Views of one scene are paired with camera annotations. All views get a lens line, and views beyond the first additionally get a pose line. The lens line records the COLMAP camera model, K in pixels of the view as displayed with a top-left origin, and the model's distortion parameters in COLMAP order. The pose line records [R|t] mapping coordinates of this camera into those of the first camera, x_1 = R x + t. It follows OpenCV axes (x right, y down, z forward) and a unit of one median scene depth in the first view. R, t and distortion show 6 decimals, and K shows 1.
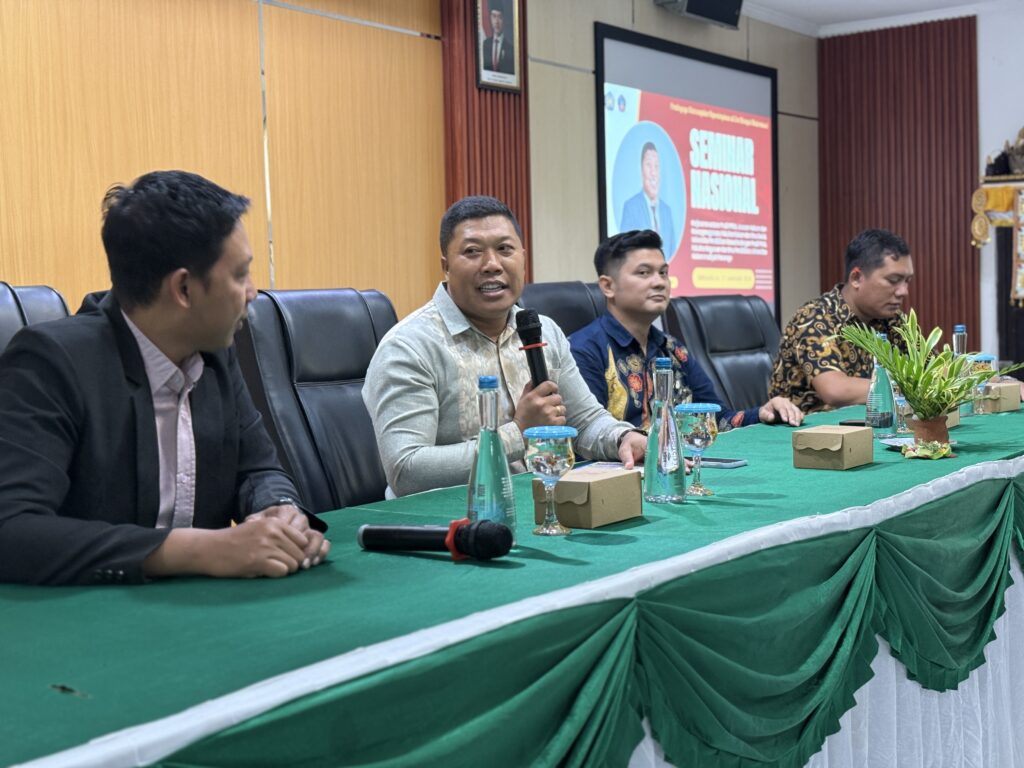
lens RADIAL K [[1414.2, 0, 512.0], [0, 1414.2, 384.0], [0, 0, 1]] dist [0.180690, 0.023899]
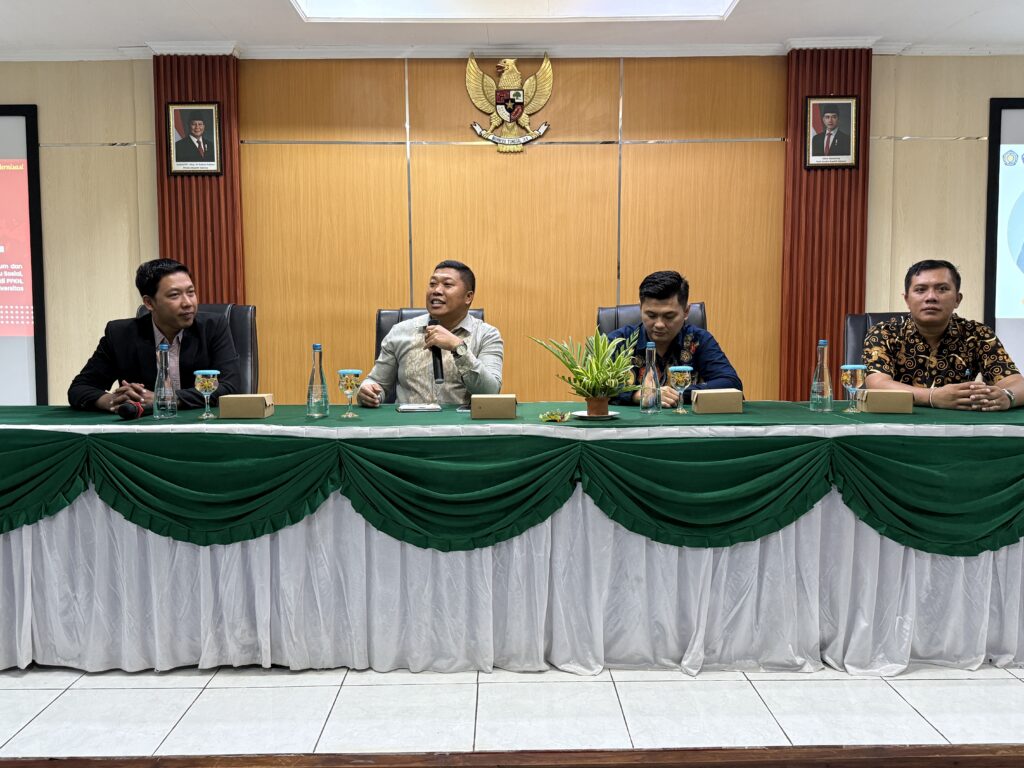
lens RADIAL K [[865.3, 0, 512.0], [0, 865.3, 384.0], [0, 0, 1]] dist [0.083087, -0.140633]
pose [[0.587010, 0.070867, -0.806472, 0.726271], [-0.058864, 0.997261, 0.044786, -0.015105], [0.807437, 0.021182, 0.589574, 0.320548]]
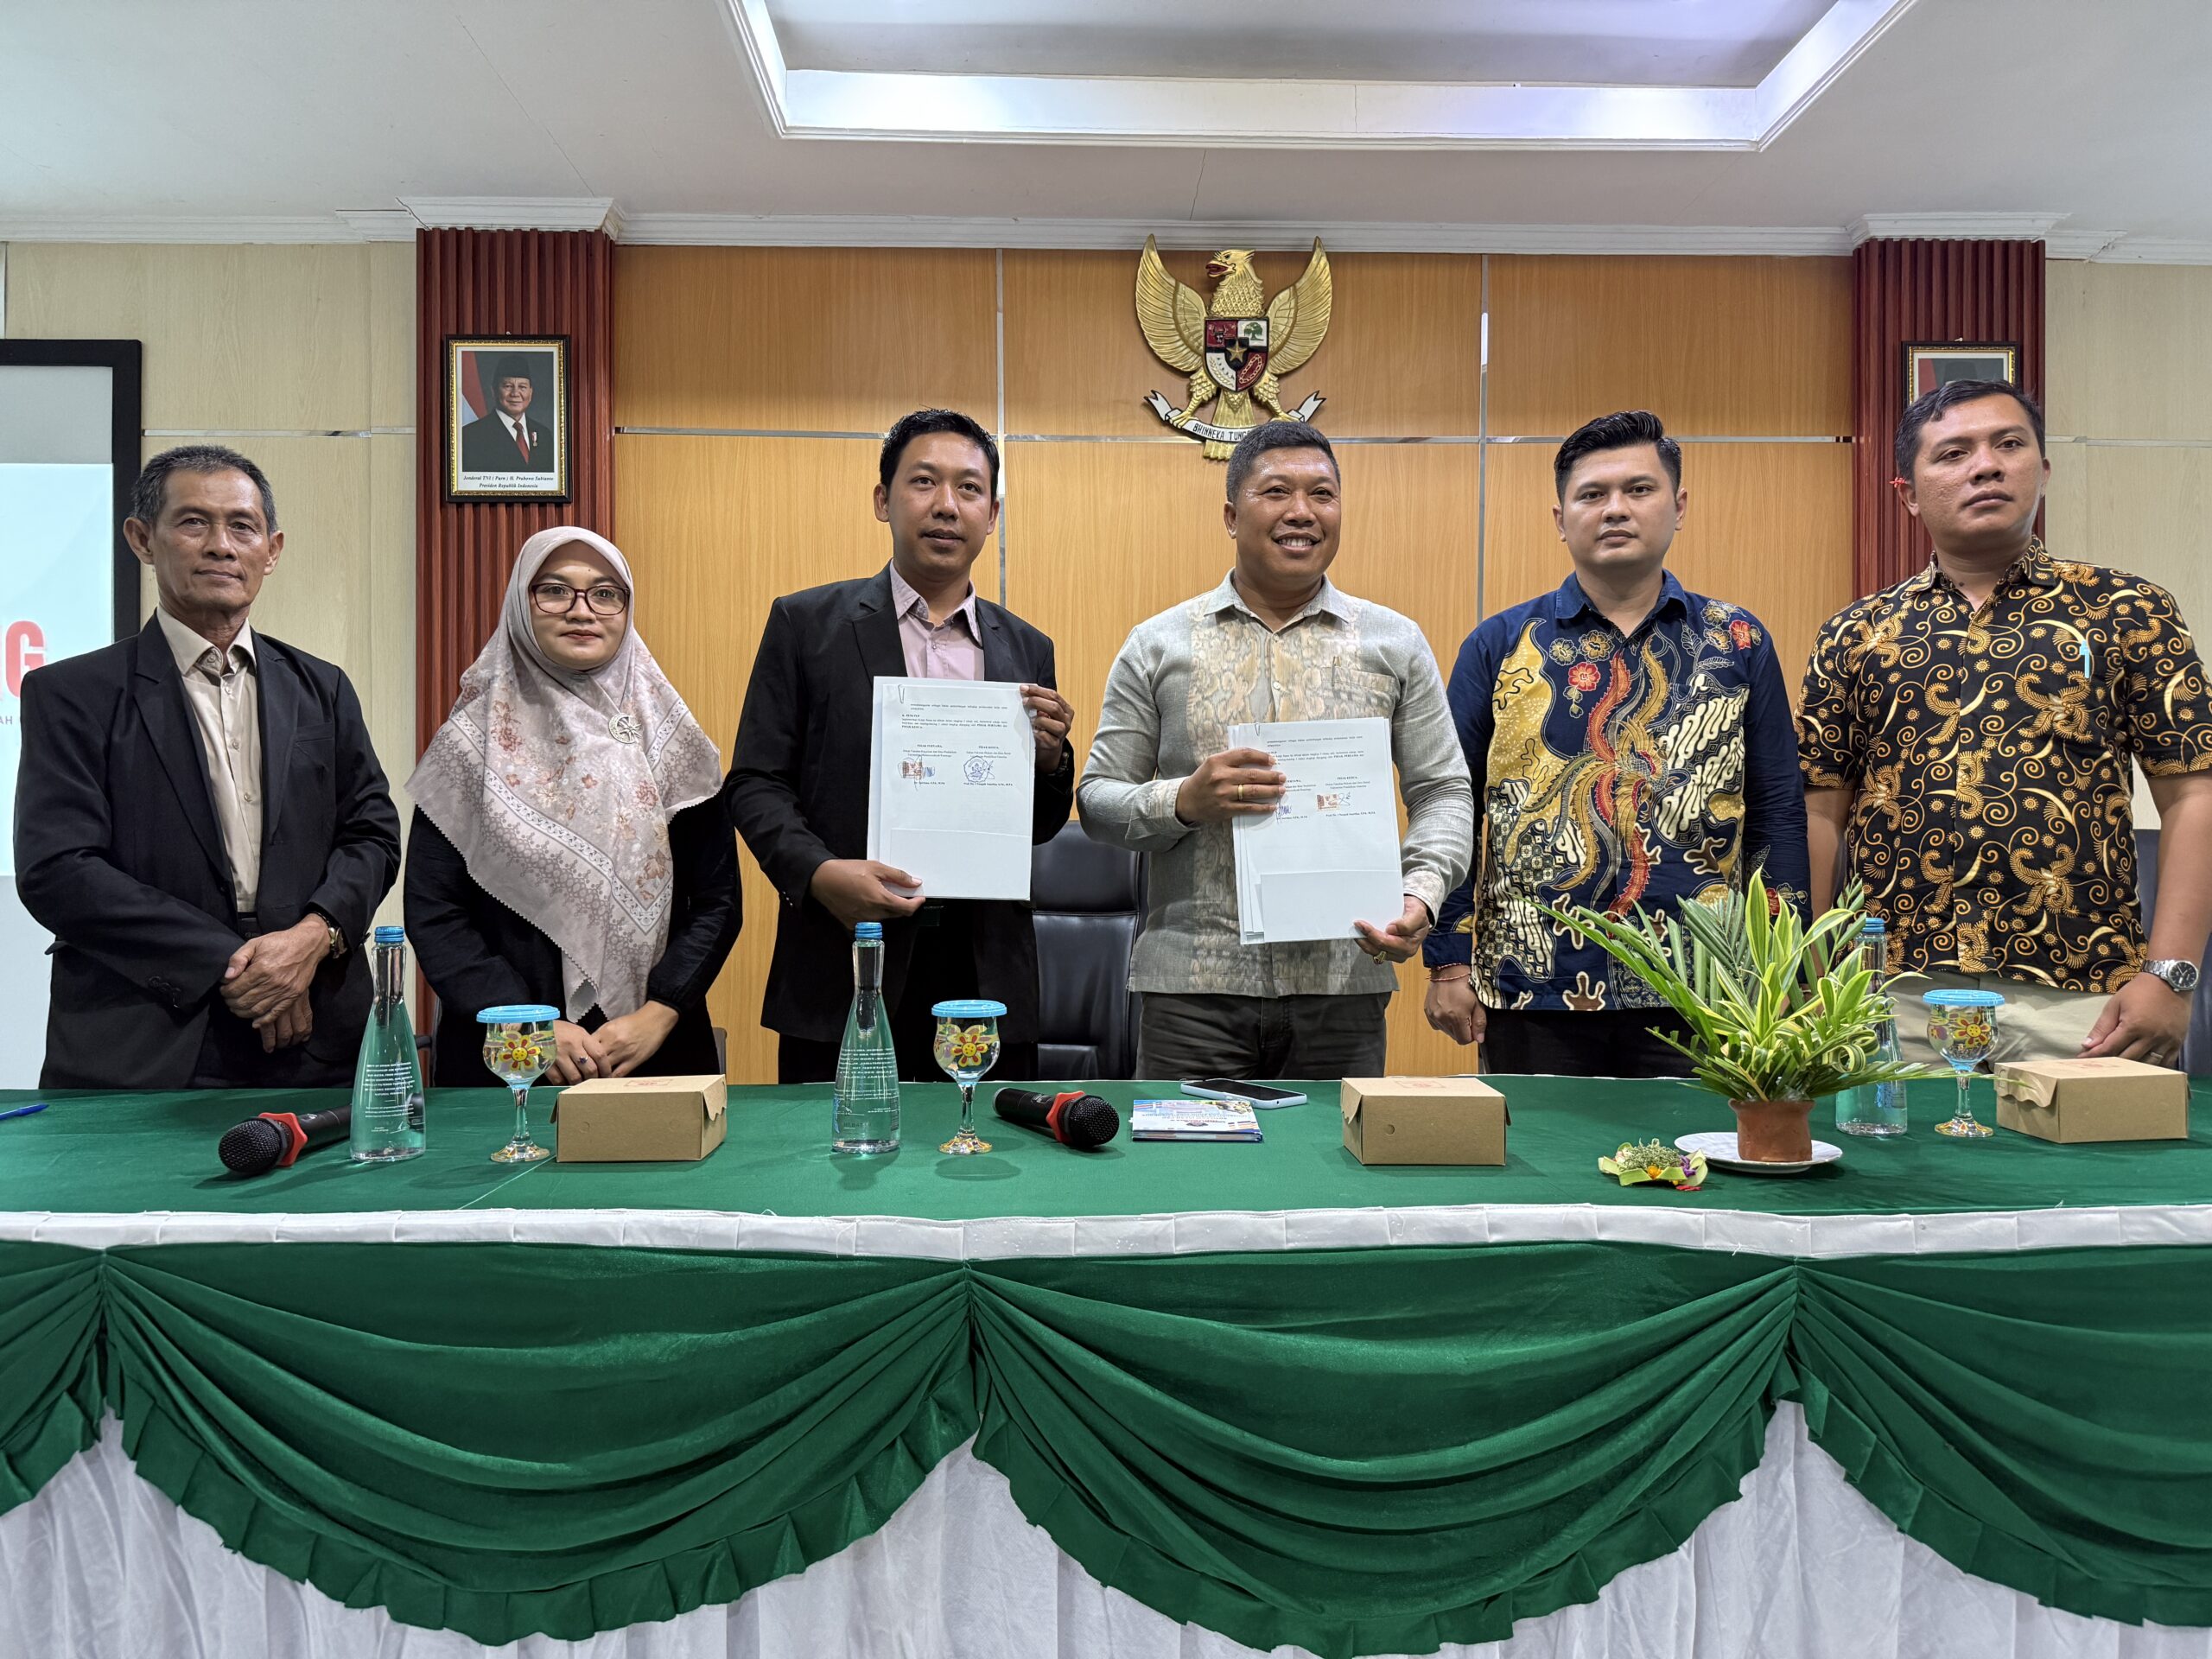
lens RADIAL K [[1529.5, 0, 1111.7], [0, 1529.5, 839.2], [0, 0, 1]] dist [0.050664, -0.071277]
pose [[0.611401, 0.017403, -0.791130, 0.419639], [-0.062181, 0.997723, -0.026108, -0.022480], [0.788874, 0.065156, 0.611091, 0.410970]]
